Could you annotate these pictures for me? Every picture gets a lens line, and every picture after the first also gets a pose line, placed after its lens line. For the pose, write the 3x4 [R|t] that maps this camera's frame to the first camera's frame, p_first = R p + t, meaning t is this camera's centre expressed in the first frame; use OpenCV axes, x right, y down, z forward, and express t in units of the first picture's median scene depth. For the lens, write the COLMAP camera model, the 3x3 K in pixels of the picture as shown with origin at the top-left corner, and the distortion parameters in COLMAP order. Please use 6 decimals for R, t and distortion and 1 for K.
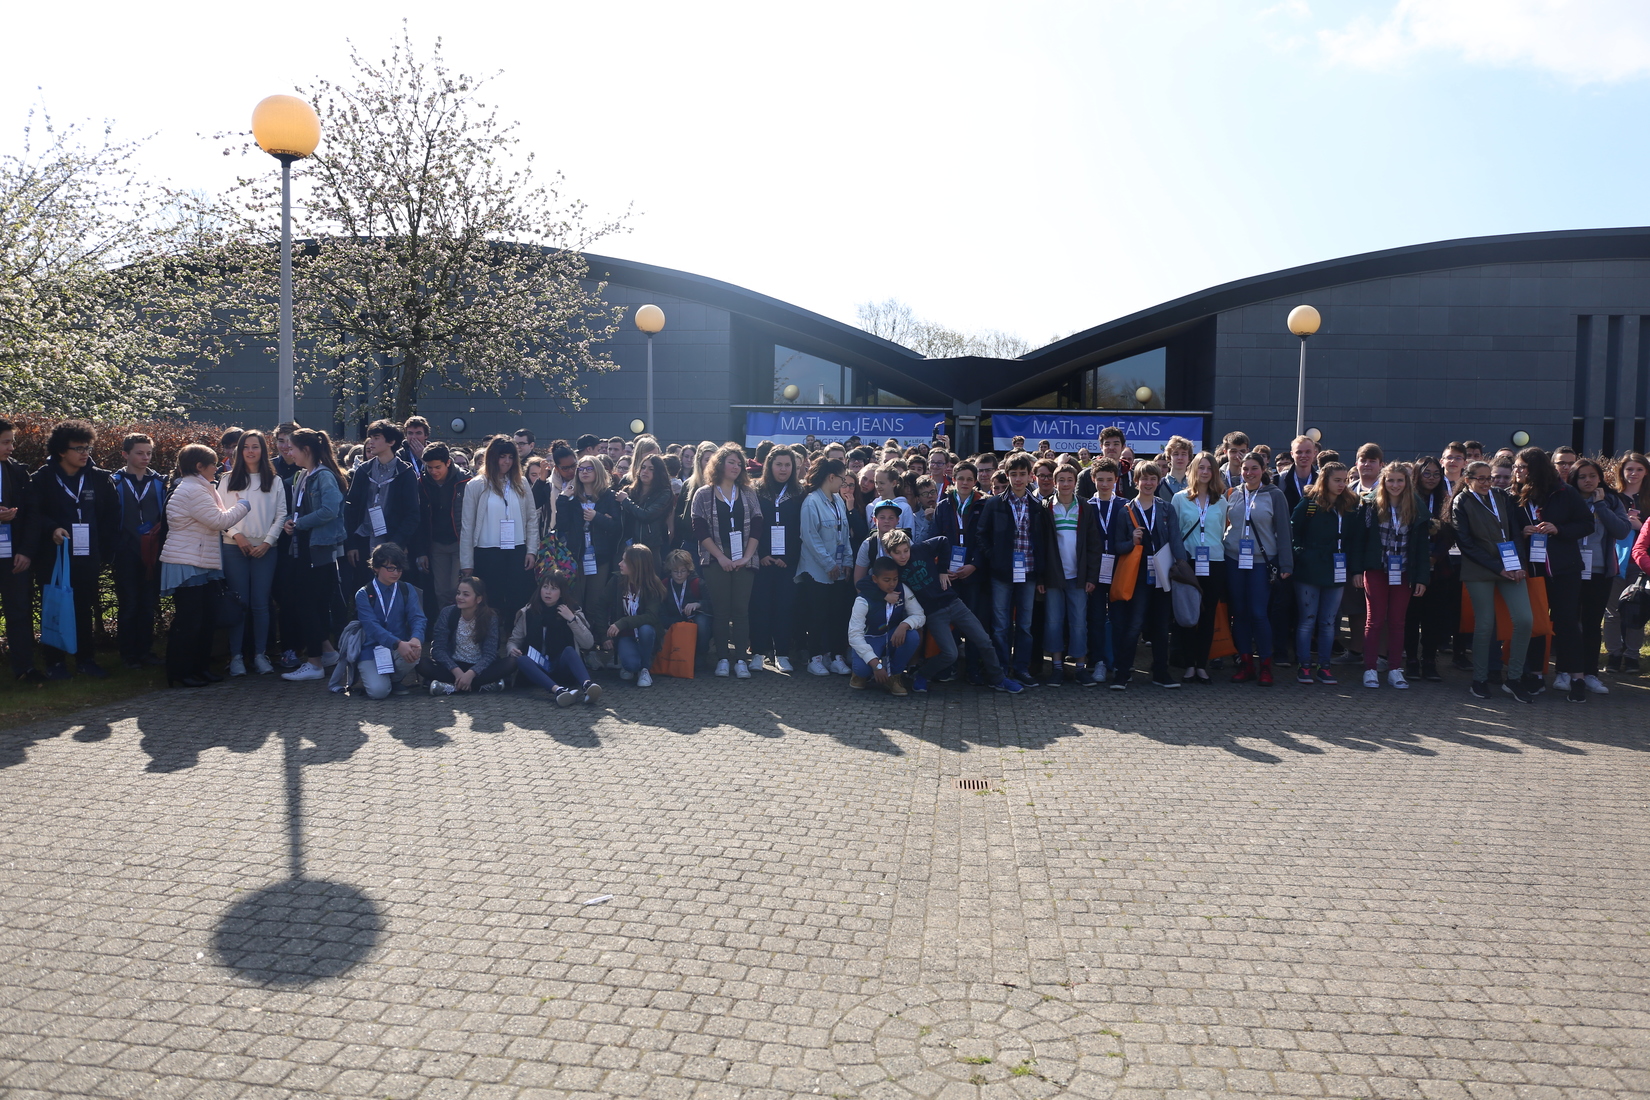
lens RADIAL K [[1171.0, 0, 813.4], [0, 1171.0, 503.7], [0, 0, 1]] dist [-0.093841, 0.086045]
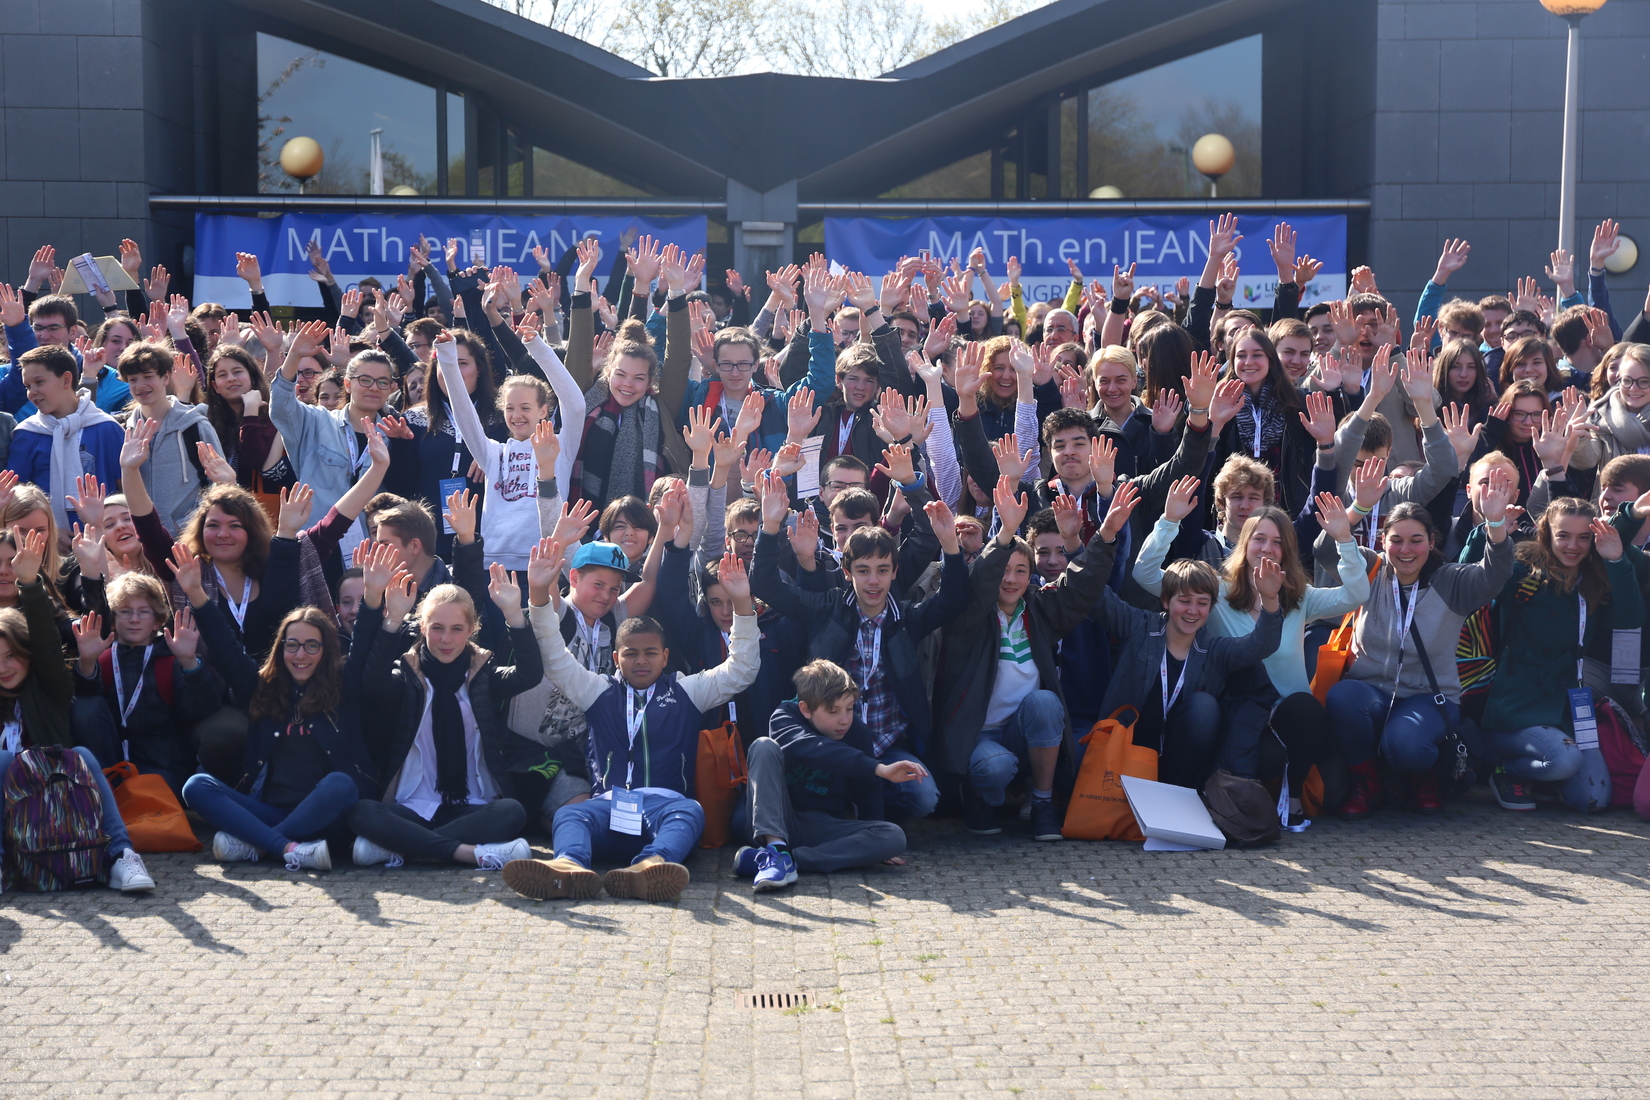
lens RADIAL K [[3467.7, 0, 832.8], [0, 3467.7, 545.5], [0, 0, 1]] dist [0.239486, 0.000000]
pose [[0.989164, -0.024777, 0.144712, -0.061442], [0.020674, 0.999343, 0.029783, 0.000865], [-0.145355, -0.026469, 0.989025, -0.568224]]
